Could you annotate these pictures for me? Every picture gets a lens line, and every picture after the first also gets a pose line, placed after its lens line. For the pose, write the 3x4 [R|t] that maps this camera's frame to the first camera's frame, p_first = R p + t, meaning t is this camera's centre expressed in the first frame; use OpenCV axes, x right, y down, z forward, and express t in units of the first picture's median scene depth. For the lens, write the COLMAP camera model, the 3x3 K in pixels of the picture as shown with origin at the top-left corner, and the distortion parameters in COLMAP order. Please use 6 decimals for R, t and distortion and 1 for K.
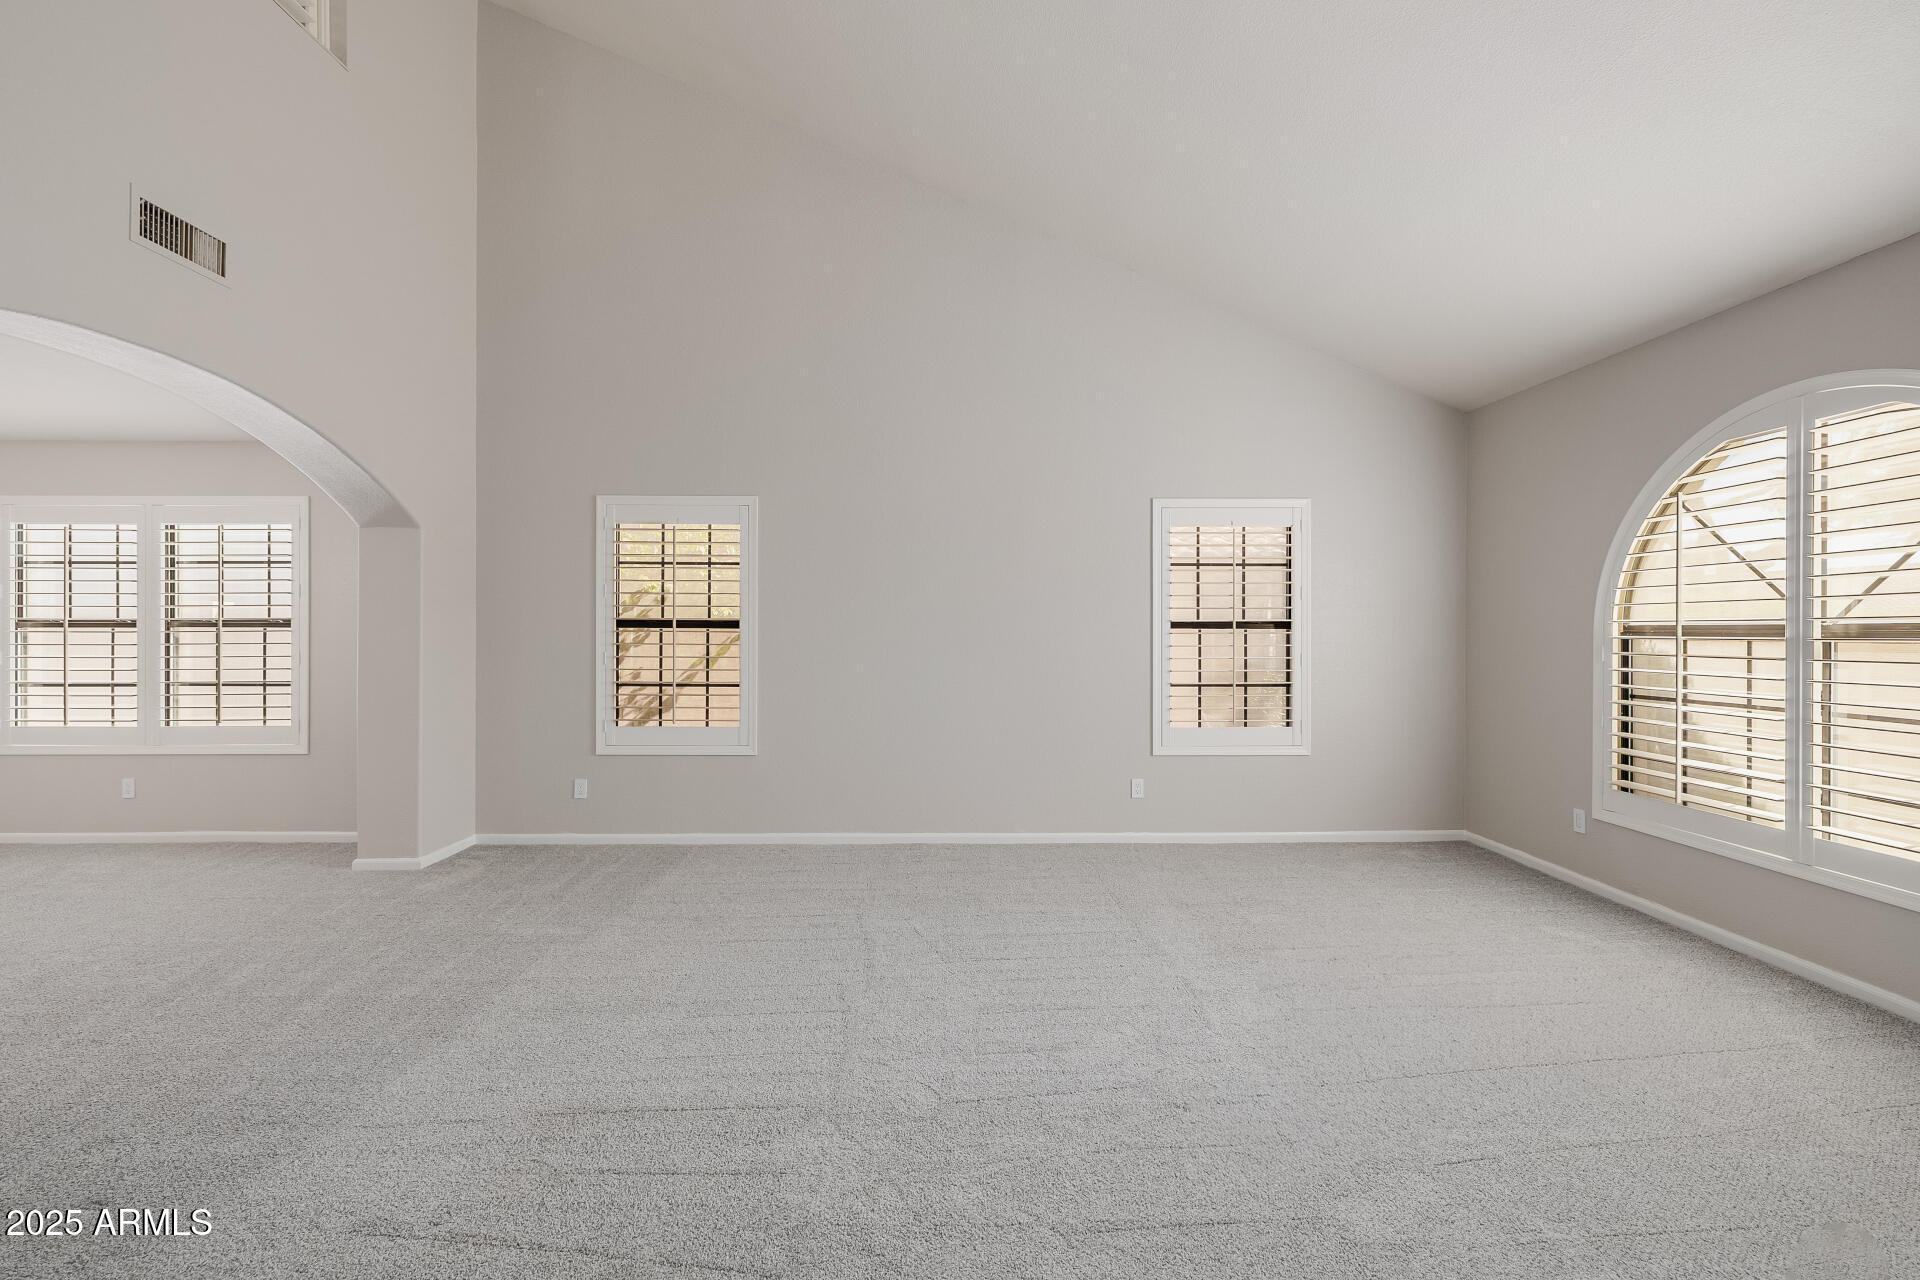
lens RADIAL K [[808.3, 0, 951.5], [0, 808.3, 642.6], [0, 0, 1]] dist [-0.003169, 0.000818]
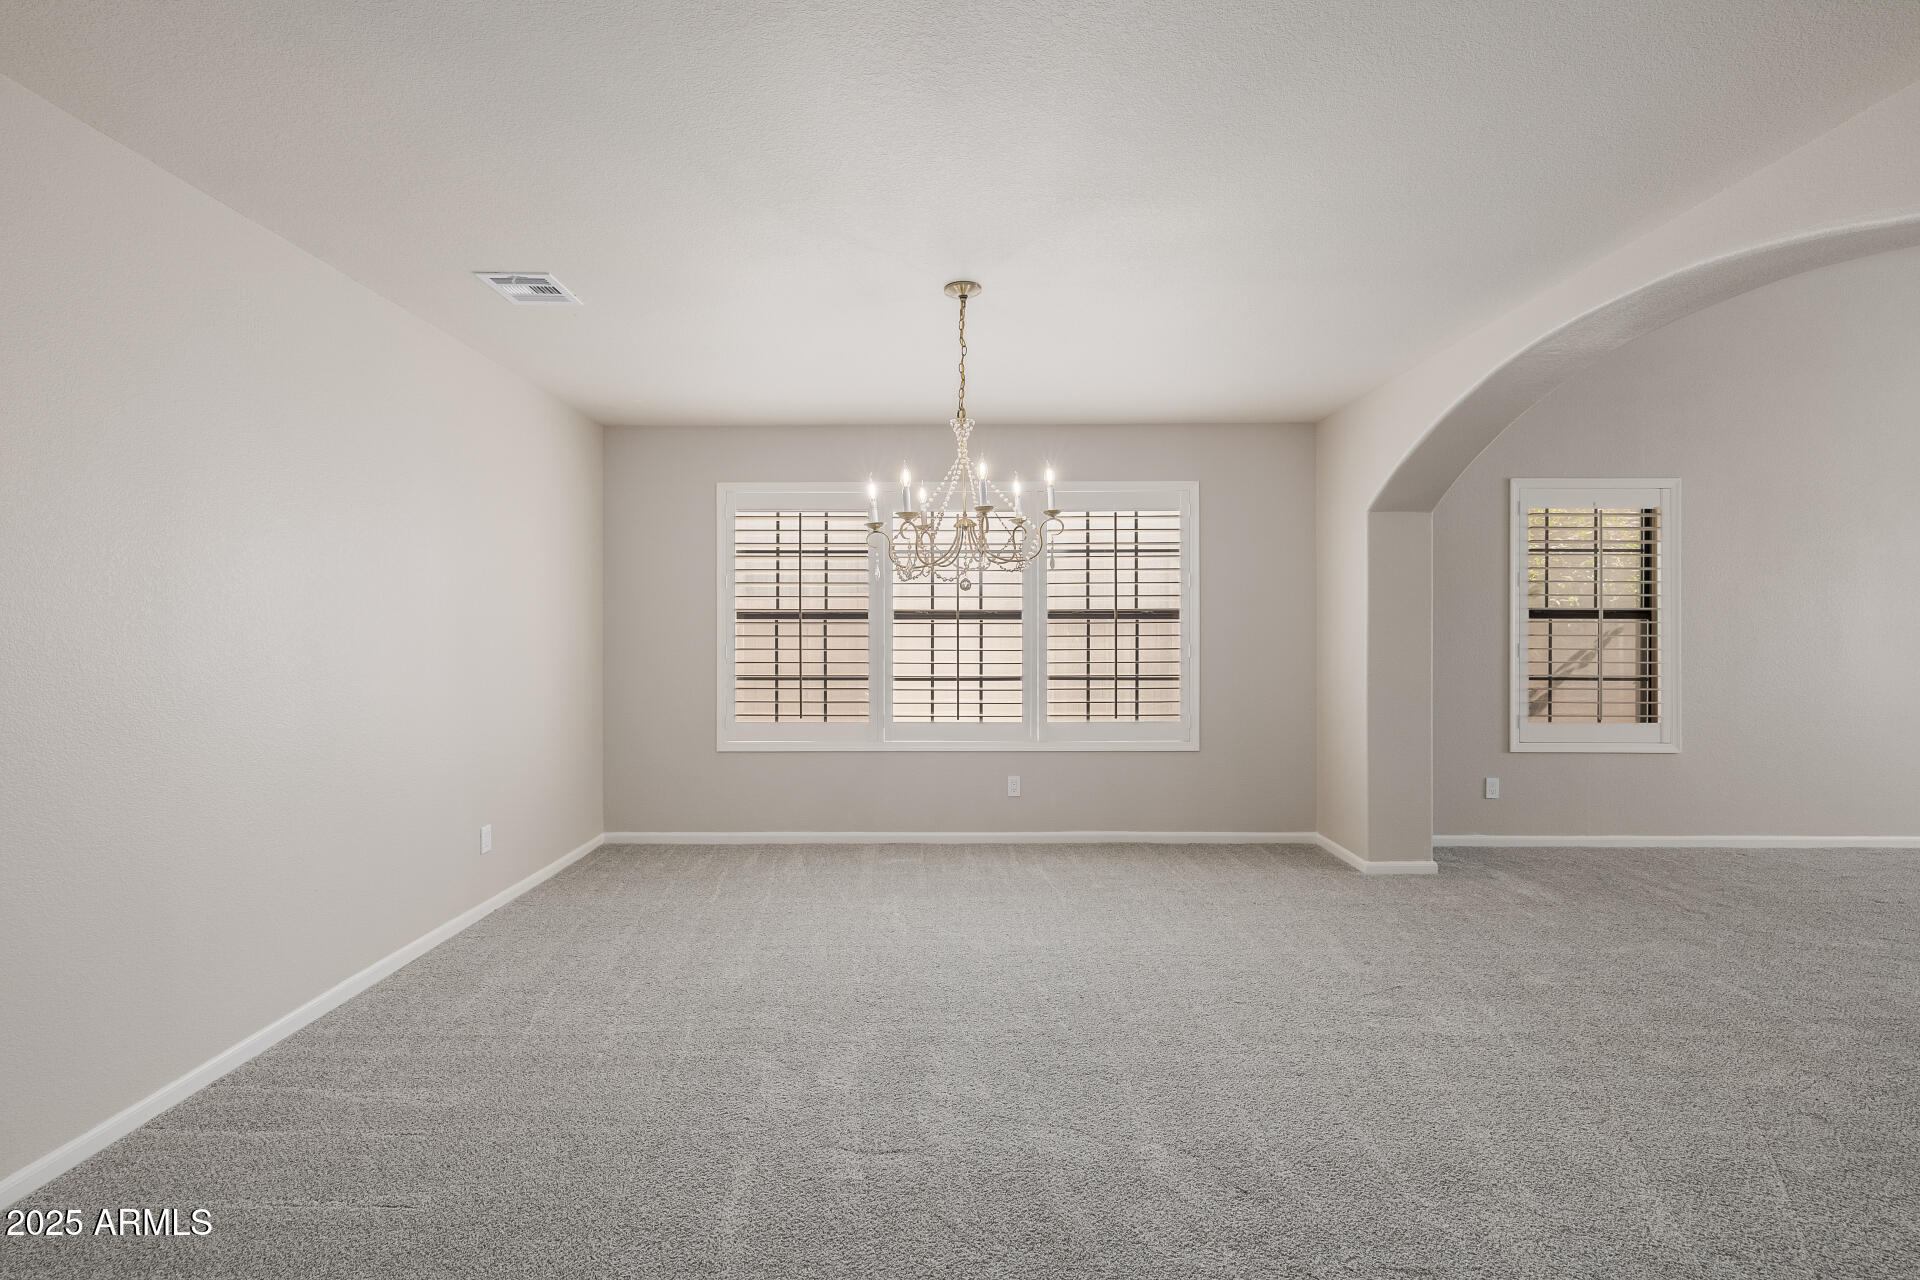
lens RADIAL K [[847.9, 0, 958.5], [0, 847.9, 639.6], [0, 0, 1]] dist [0.004913, 0.000208]
pose [[0.999667, -0.001932, -0.025719, -0.720397], [0.002099, 0.999977, 0.006461, -0.000730], [0.025706, -0.006513, 0.999648, -0.009412]]
